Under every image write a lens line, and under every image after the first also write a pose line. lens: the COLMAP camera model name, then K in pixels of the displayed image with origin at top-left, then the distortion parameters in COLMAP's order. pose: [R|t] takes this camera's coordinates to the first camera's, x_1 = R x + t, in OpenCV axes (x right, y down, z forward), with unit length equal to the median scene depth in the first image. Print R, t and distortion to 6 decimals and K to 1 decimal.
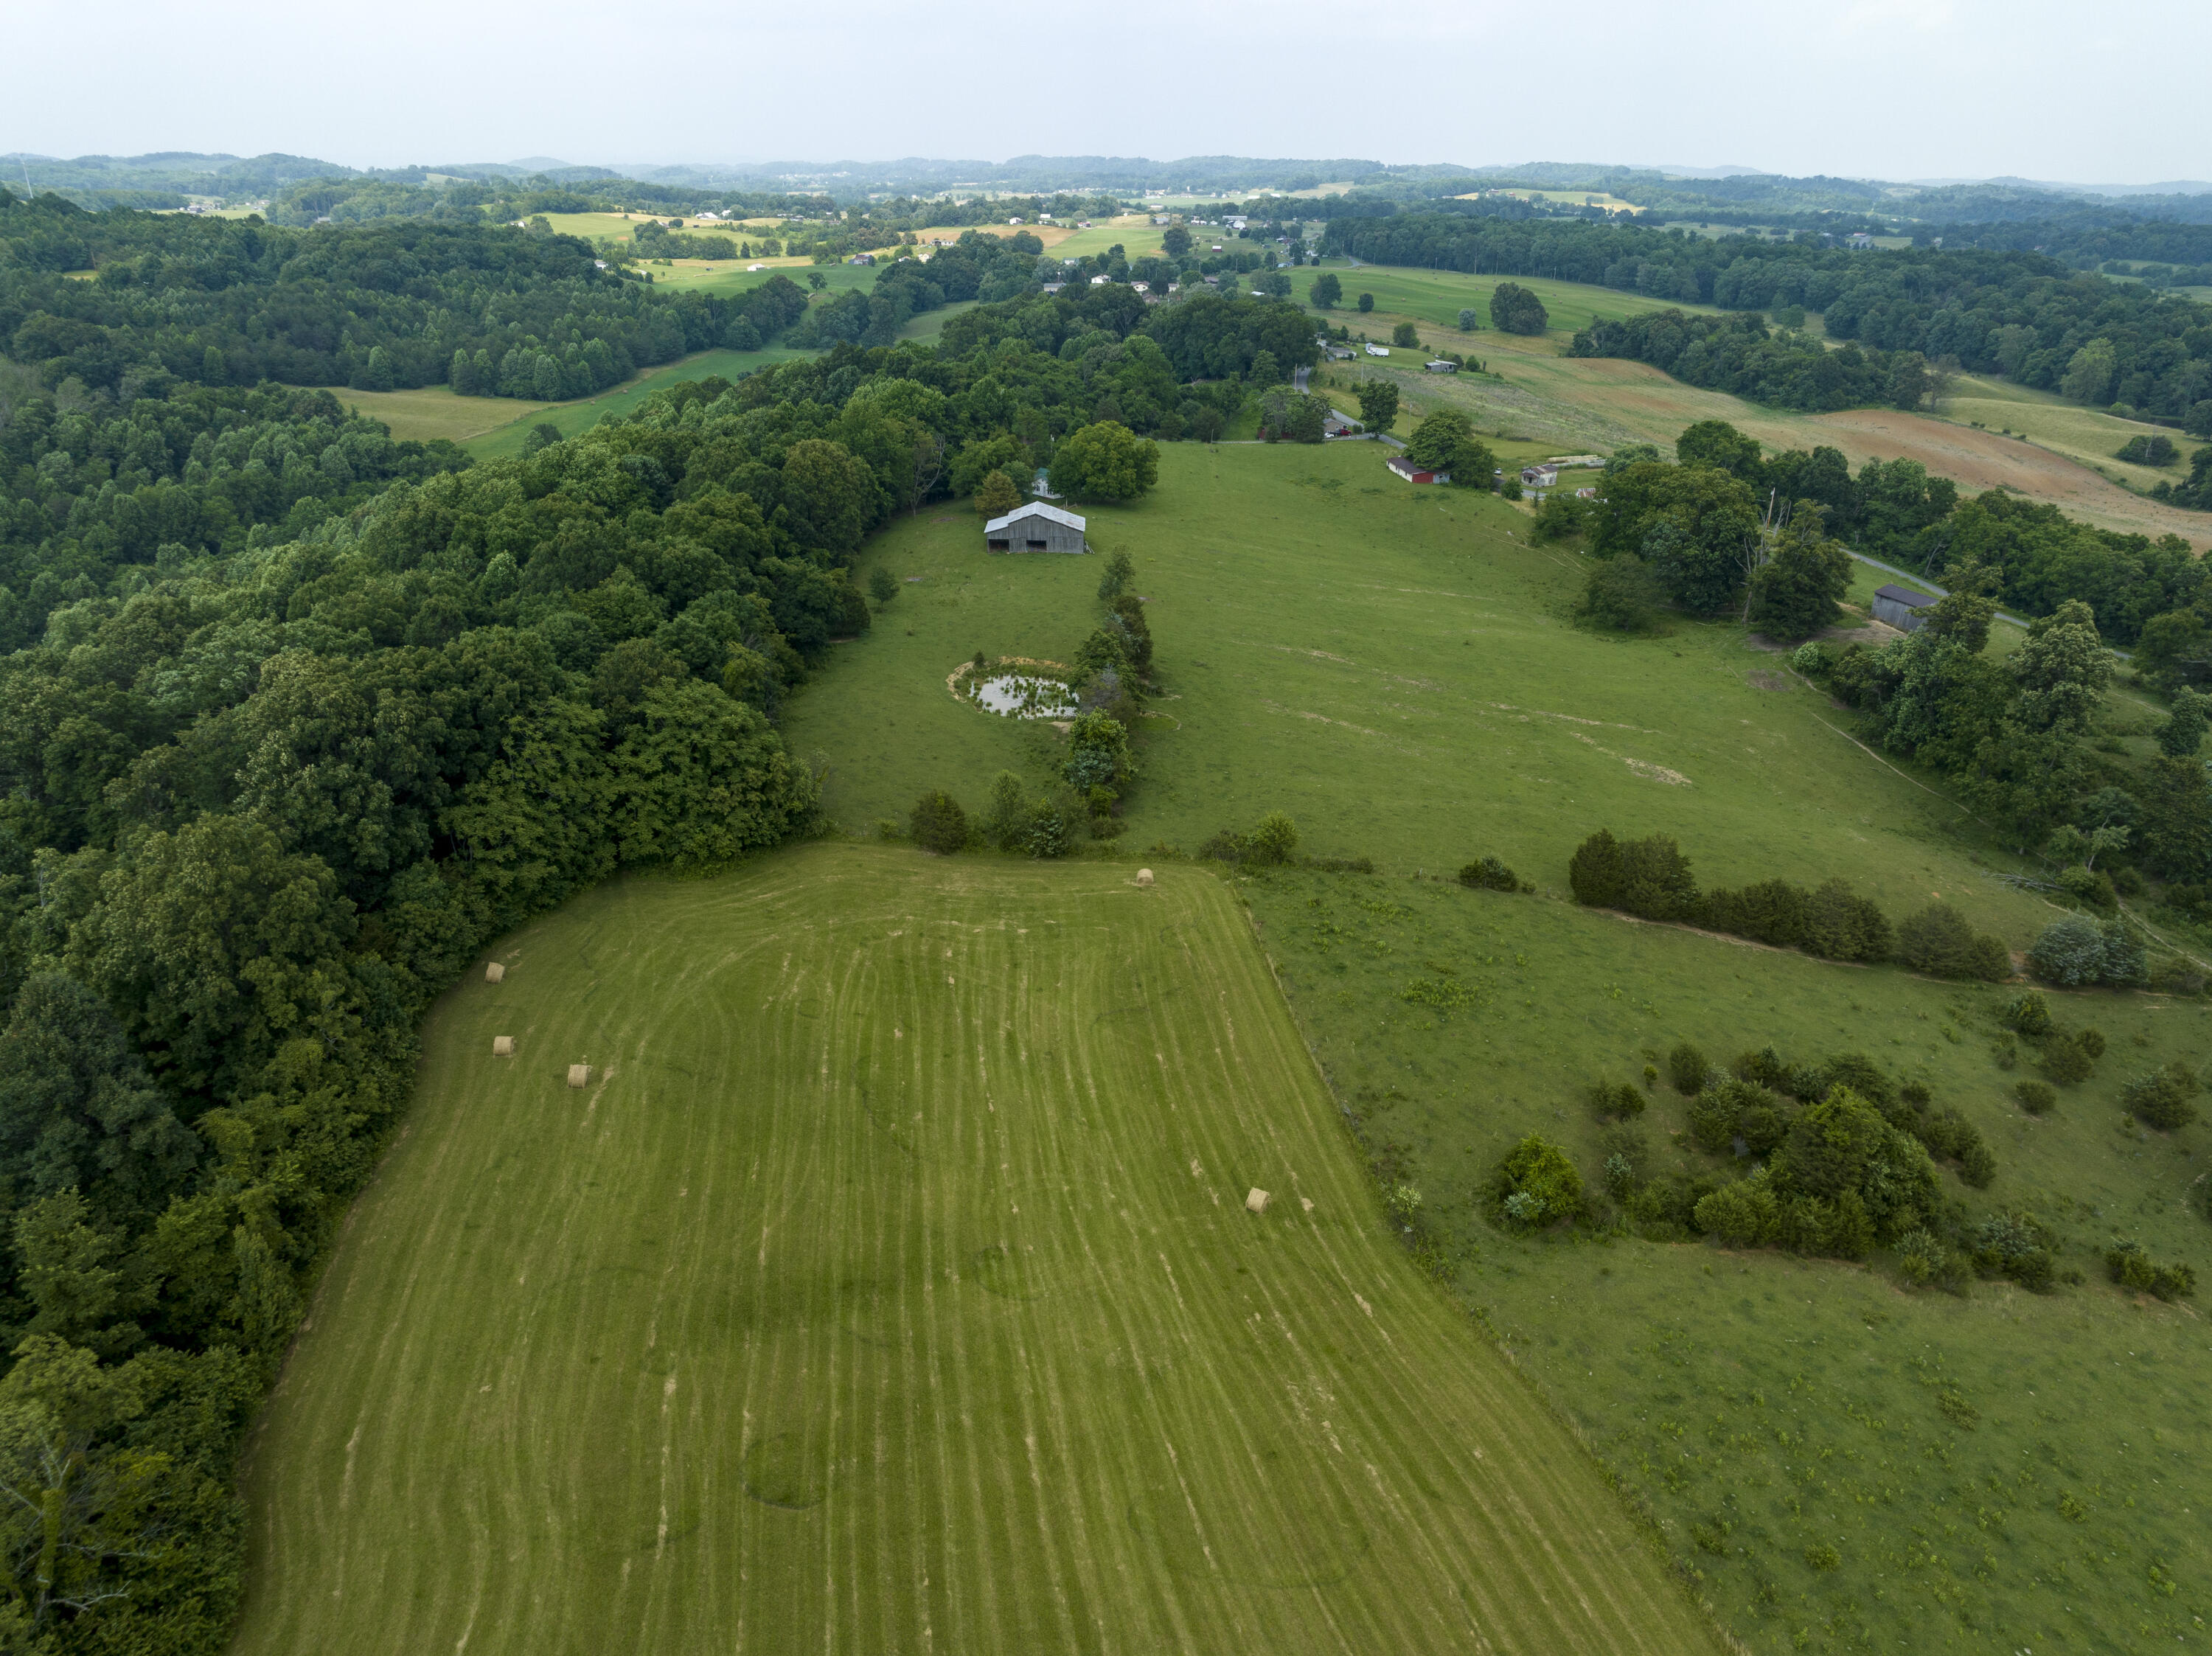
lens RADIAL K [[1557.6, 0, 1113.0], [0, 1557.6, 822.8], [0, 0, 1]] dist [-0.043538, 0.008987]
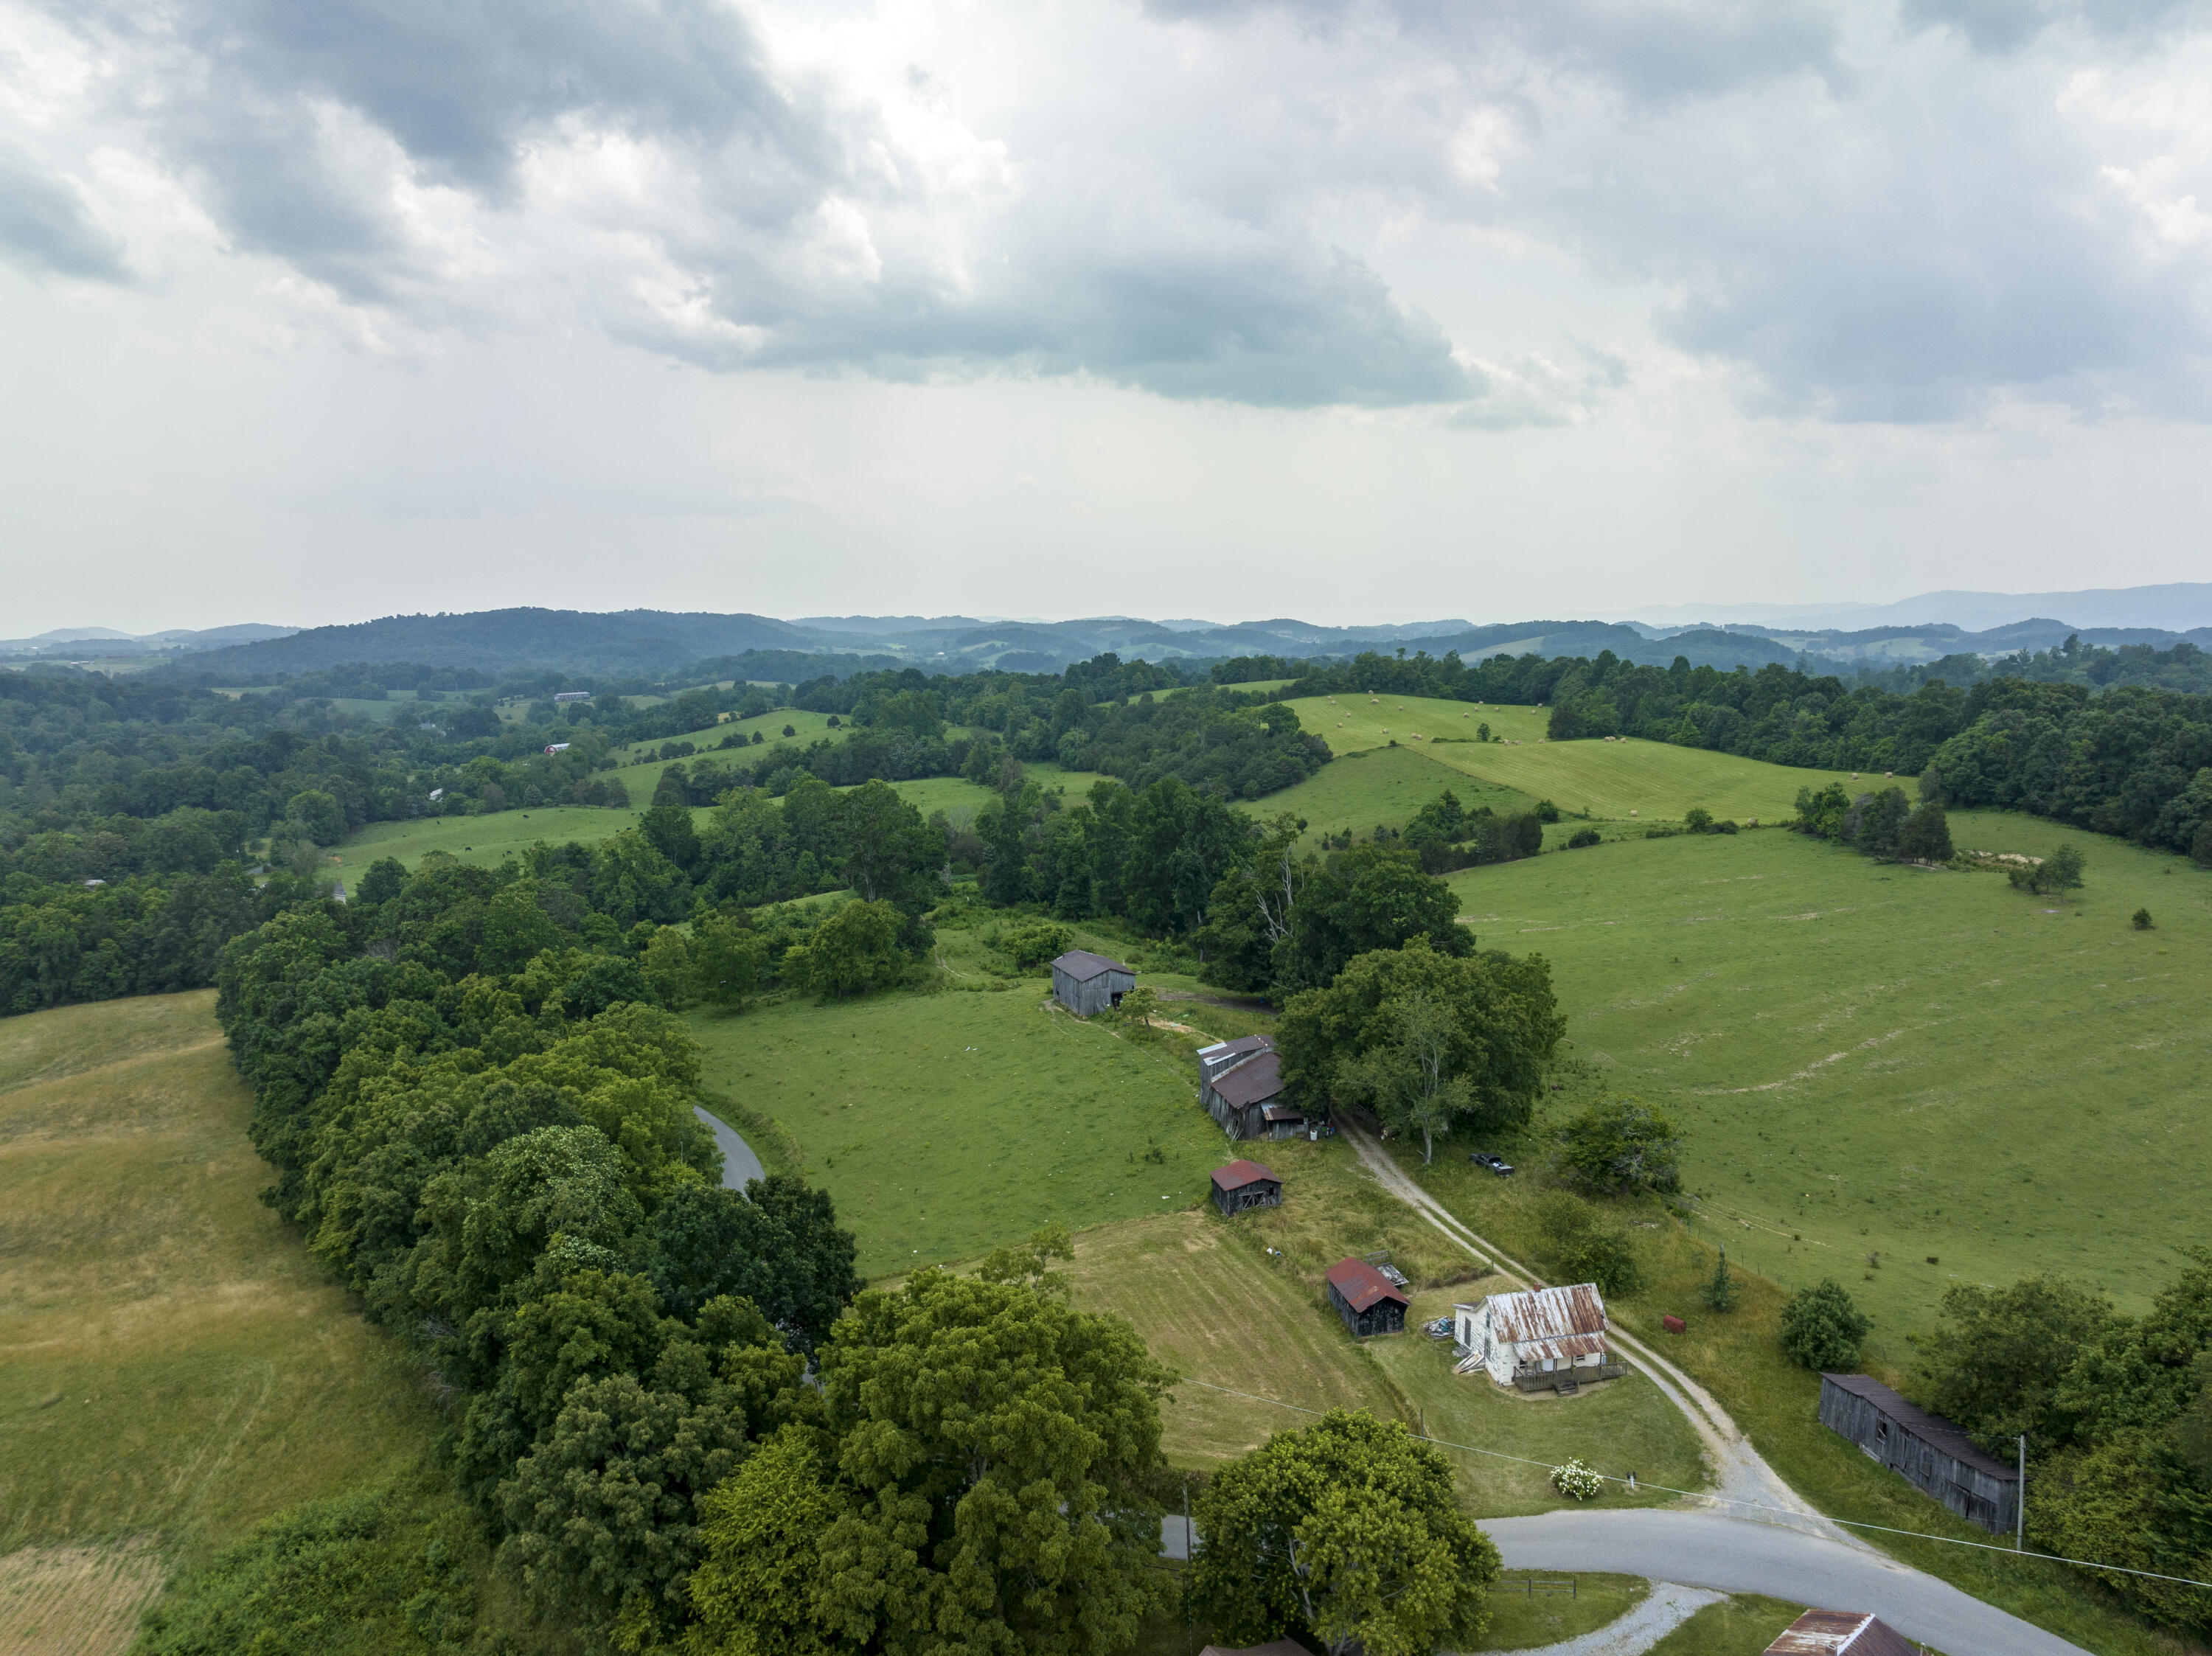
lens RADIAL K [[1557.6, 0, 1117.1], [0, 1557.6, 831.5], [0, 0, 1]] dist [-0.043538, 0.008987]
pose [[-0.999697, 0.002165, -0.024516, 0.282997], [-0.011001, 0.851748, 0.523836, -0.314638], [0.022016, 0.523947, -0.851467, 0.855176]]
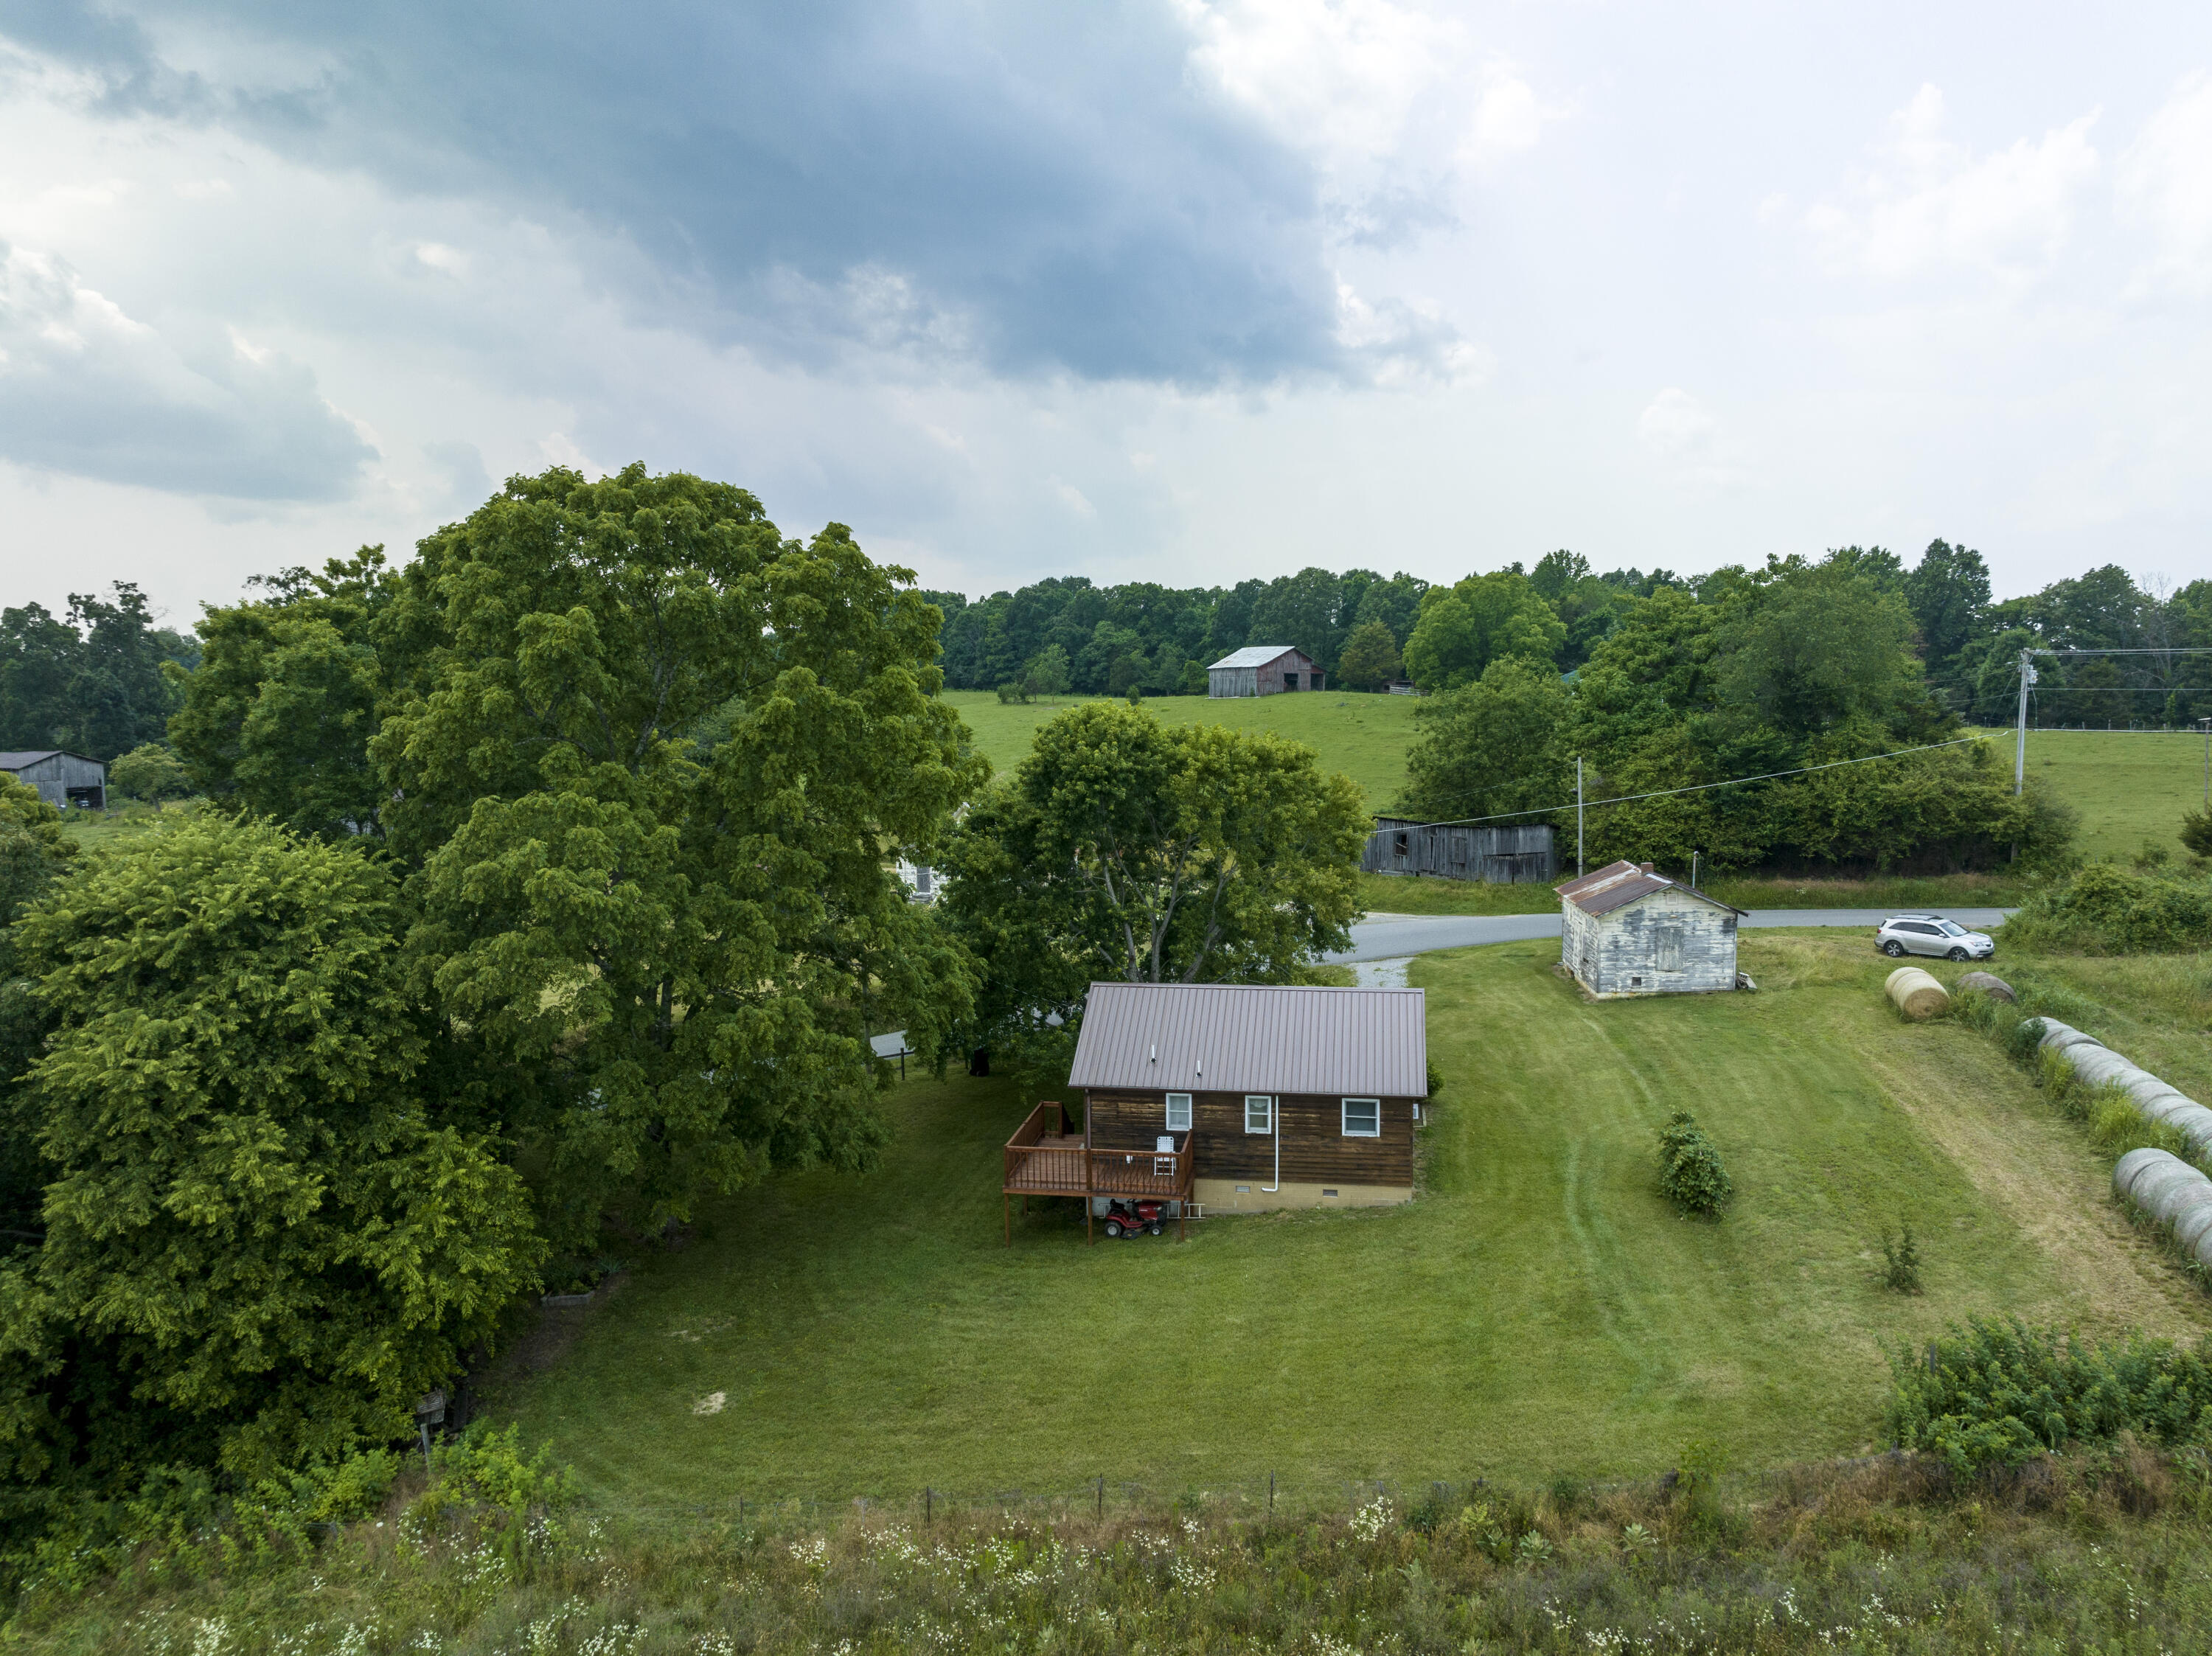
lens RADIAL K [[1557.6, 0, 1120.8], [0, 1557.6, 819.2], [0, 0, 1]] dist [-0.043538, 0.008987]
pose [[-0.702007, 0.057080, -0.709879, 0.333751], [-0.281709, 0.893227, 0.350408, -0.214491], [0.654084, 0.445968, -0.610972, 0.824521]]
